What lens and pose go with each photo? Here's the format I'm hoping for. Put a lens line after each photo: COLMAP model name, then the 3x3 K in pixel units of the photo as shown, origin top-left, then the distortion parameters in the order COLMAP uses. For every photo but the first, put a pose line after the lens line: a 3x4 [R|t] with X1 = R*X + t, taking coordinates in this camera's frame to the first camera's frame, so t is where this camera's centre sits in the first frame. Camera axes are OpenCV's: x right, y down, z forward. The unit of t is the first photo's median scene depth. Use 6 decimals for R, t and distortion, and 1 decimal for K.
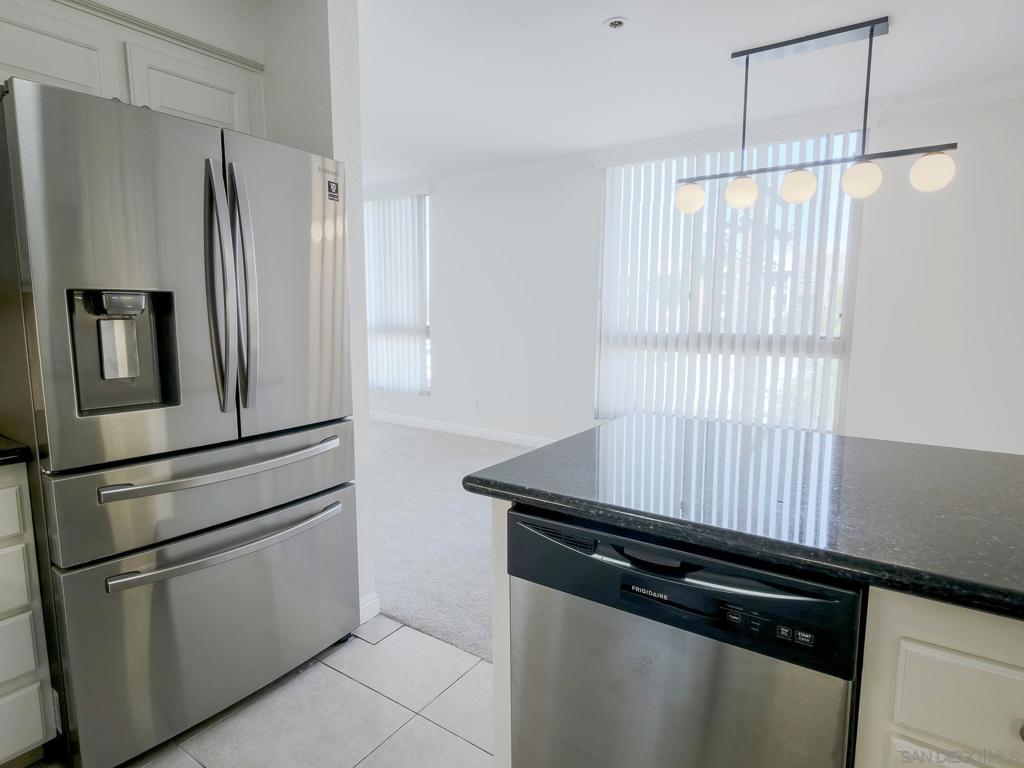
lens RADIAL K [[589.7, 0, 512.0], [0, 589.7, 384.0], [0, 0, 1]] dist [0.006408, 0.001289]
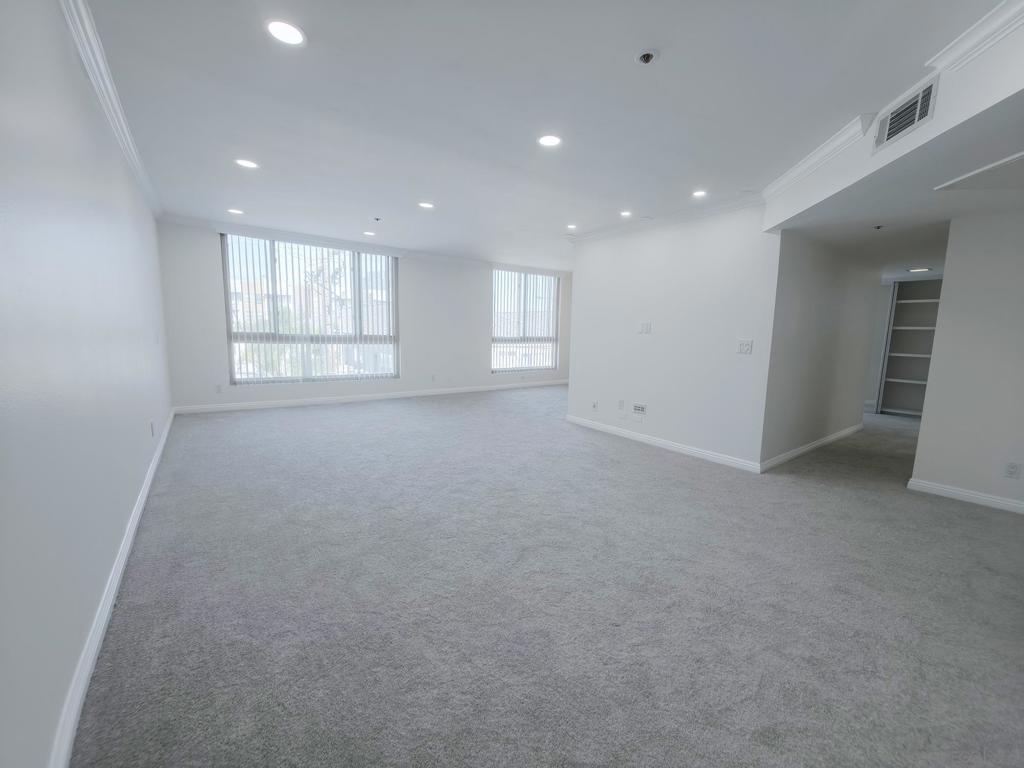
lens RADIAL K [[408.4, 0, 512.0], [0, 408.4, 384.0], [0, 0, 1]] dist [0.013222, -0.011891]
pose [[0.293323, -0.119669, 0.948494, -1.291344], [0.107920, 0.989938, 0.091524, -0.039580], [-0.949903, 0.075515, 0.303286, 0.389080]]
